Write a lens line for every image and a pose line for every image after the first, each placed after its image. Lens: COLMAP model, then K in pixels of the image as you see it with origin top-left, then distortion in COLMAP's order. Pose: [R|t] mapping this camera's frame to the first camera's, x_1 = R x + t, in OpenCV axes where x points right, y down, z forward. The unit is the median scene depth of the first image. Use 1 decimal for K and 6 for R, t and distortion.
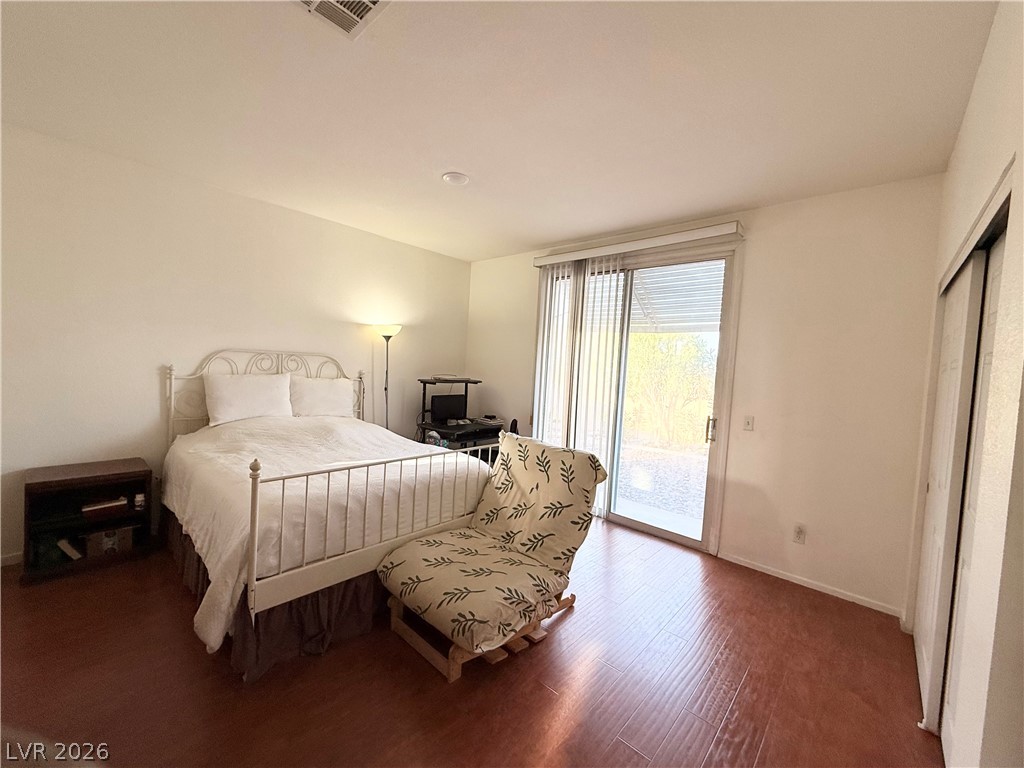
lens RADIAL K [[408.6, 0, 512.5], [0, 408.6, 383.6], [0, 0, 1]] dist [-0.002022, -0.000207]
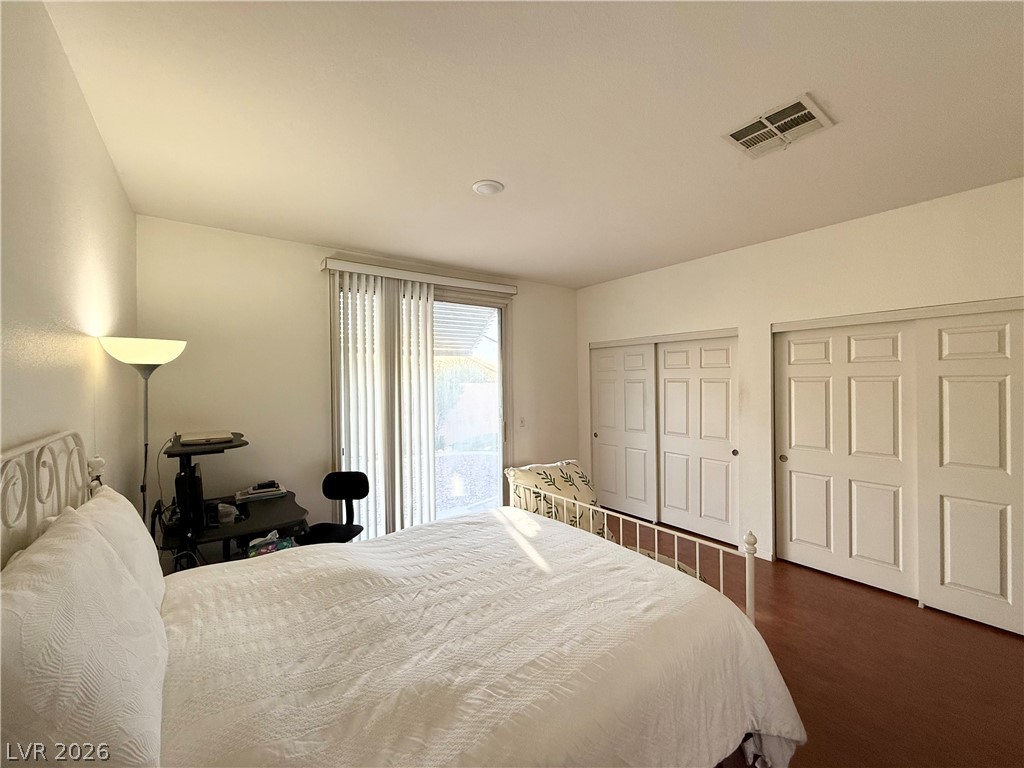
lens RADIAL K [[408.6, 0, 513.7], [0, 408.6, 381.7], [0, 0, 1]] dist [-0.002022, -0.000207]
pose [[0.181549, -0.064175, 0.981286, -0.658216], [0.063520, 0.996550, 0.053421, -0.097198], [-0.981328, 0.052633, 0.184999, 0.541977]]
